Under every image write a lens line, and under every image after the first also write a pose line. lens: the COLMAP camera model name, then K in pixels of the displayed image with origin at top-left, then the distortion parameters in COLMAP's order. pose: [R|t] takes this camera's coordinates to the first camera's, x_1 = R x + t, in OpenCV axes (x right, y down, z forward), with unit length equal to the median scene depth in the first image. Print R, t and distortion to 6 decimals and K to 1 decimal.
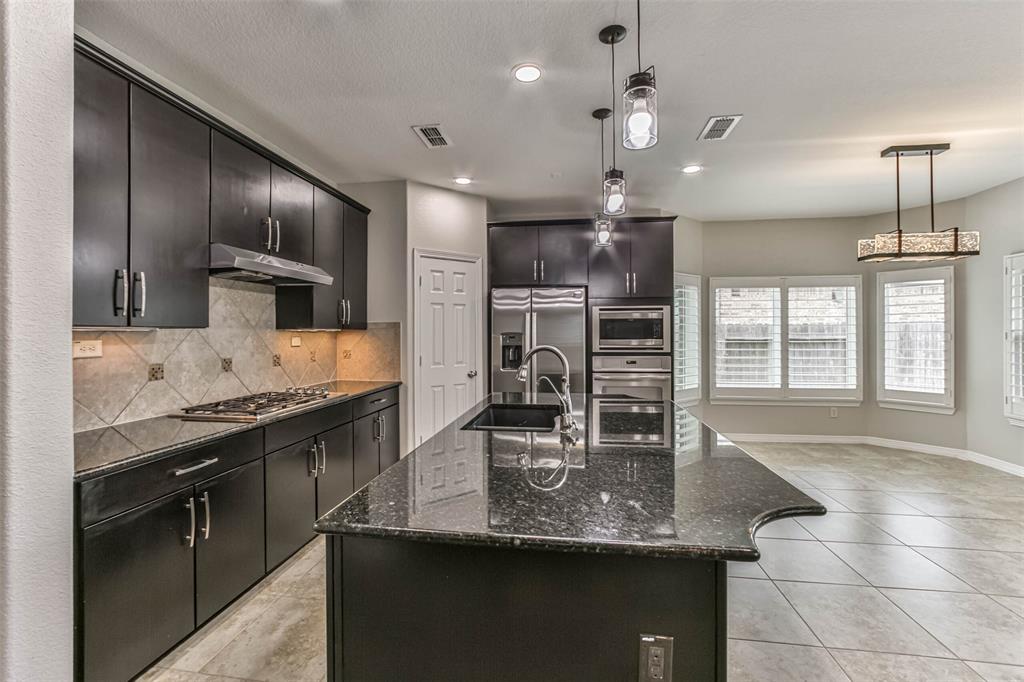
lens RADIAL K [[436.3, 0, 511.1], [0, 436.3, 332.5], [0, 0, 1]] dist [-0.023096, 0.009389]
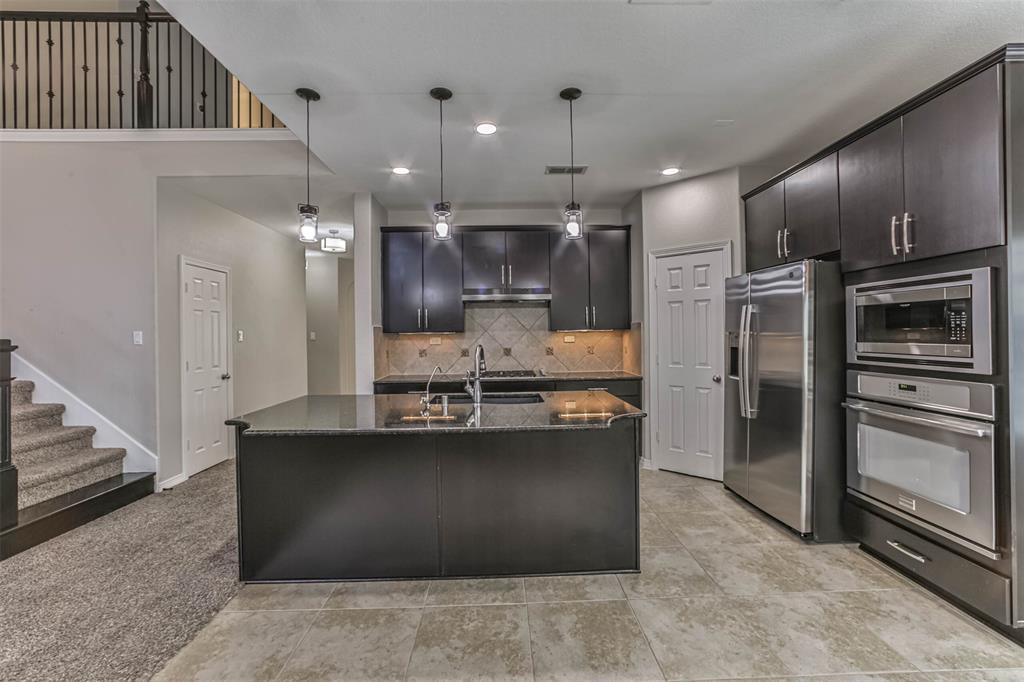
lens RADIAL K [[436.3, 0, 509.0], [0, 436.3, 331.1], [0, 0, 1]] dist [-0.023096, 0.009389]
pose [[0.166129, -0.004058, -0.986096, 0.747410], [0.014718, 0.999890, -0.001635, -0.004307], [0.985994, -0.014242, 0.166171, 0.488621]]
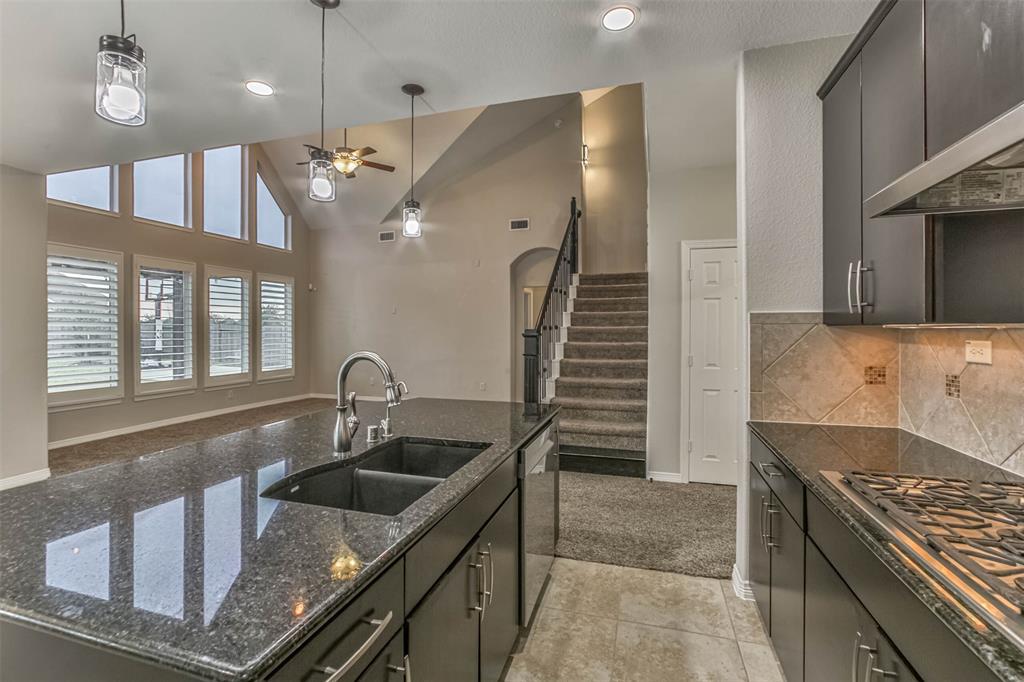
lens RADIAL K [[458.3, 0, 521.6], [0, 458.3, 326.3], [0, 0, 1]] dist [-0.000989, -0.000011]
pose [[-0.989616, 0.005364, 0.143638, -0.146181], [0.003893, 0.999937, -0.010522, -0.000787], [-0.143685, -0.009854, -0.989574, 0.933298]]
